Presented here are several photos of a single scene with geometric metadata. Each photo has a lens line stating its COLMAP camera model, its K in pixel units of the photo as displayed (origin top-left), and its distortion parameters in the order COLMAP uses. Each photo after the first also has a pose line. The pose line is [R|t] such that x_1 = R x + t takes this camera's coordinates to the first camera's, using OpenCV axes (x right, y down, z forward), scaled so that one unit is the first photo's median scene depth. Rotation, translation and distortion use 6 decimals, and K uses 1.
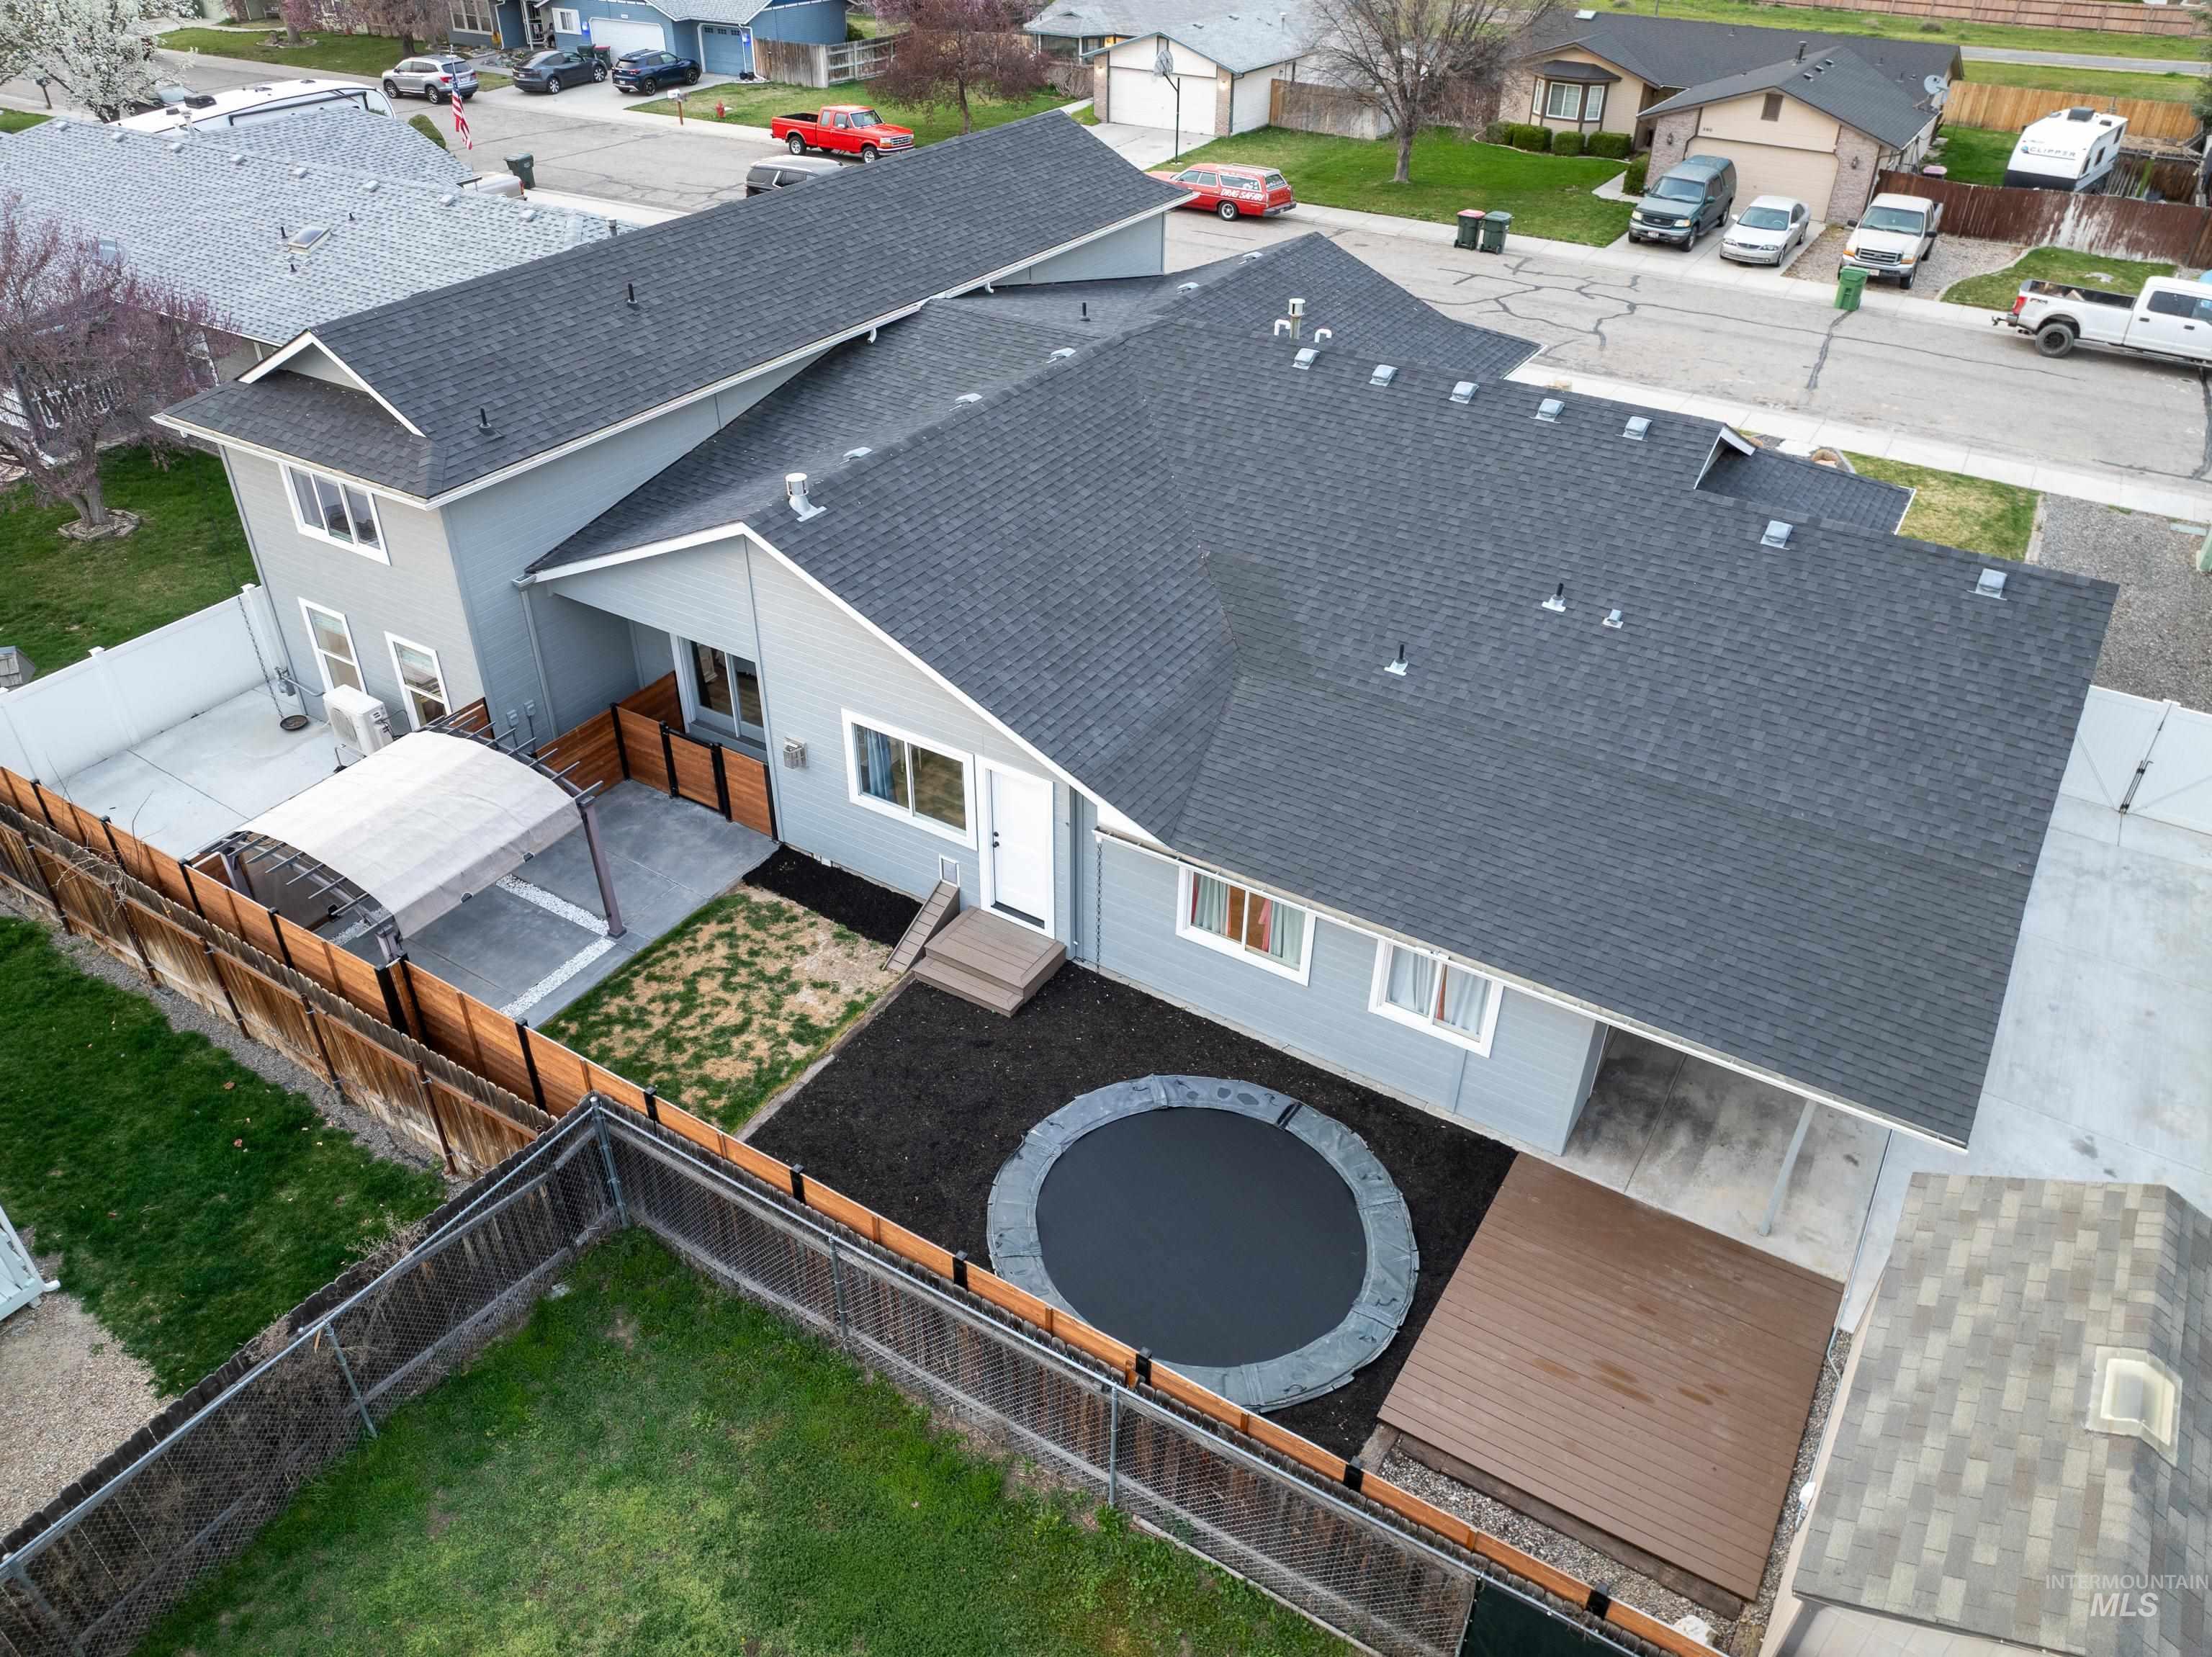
lens RADIAL K [[1562.4, 0, 1101.0], [0, 1562.4, 816.4], [0, 0, 1]] dist [-0.035073, 0.007196]
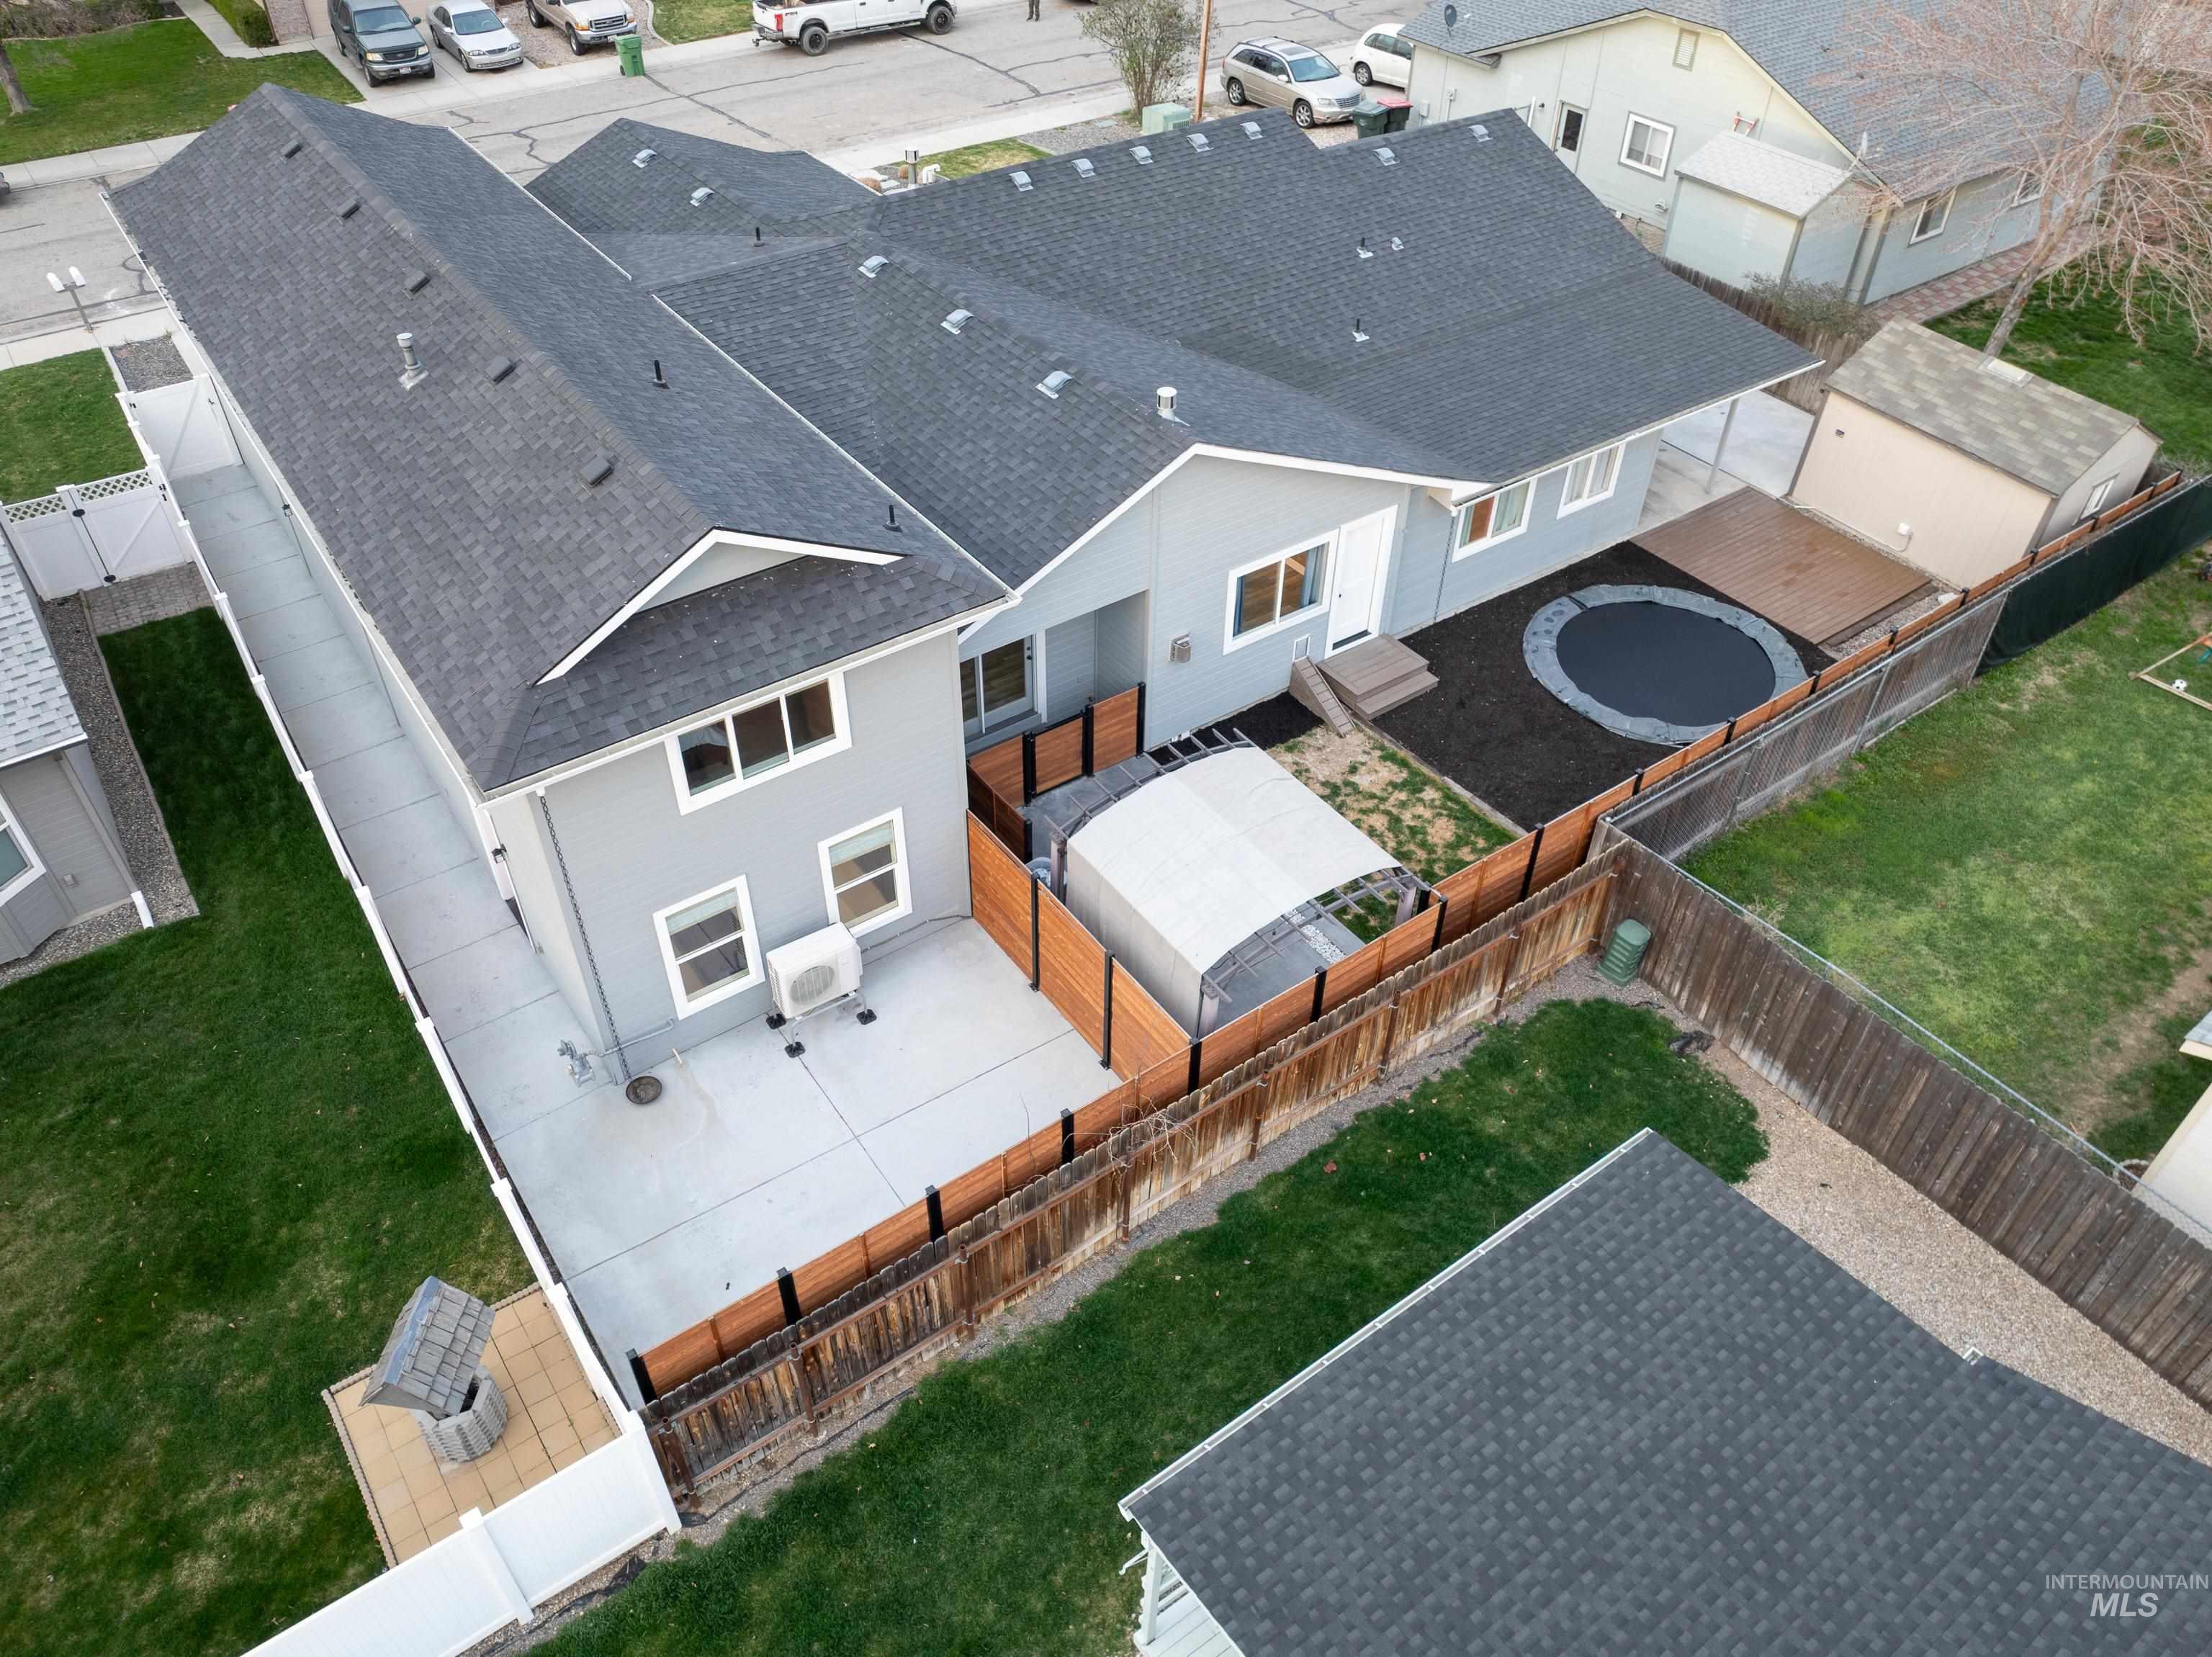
lens RADIAL K [[1562.4, 0, 1099.5], [0, 1562.4, 835.8], [0, 0, 1]] dist [-0.035073, 0.007196]
pose [[0.379358, -0.620730, 0.686136, -1.090014], [0.521099, 0.756109, 0.395923, -0.418759], [-0.764554, 0.207348, 0.610298, 0.441747]]
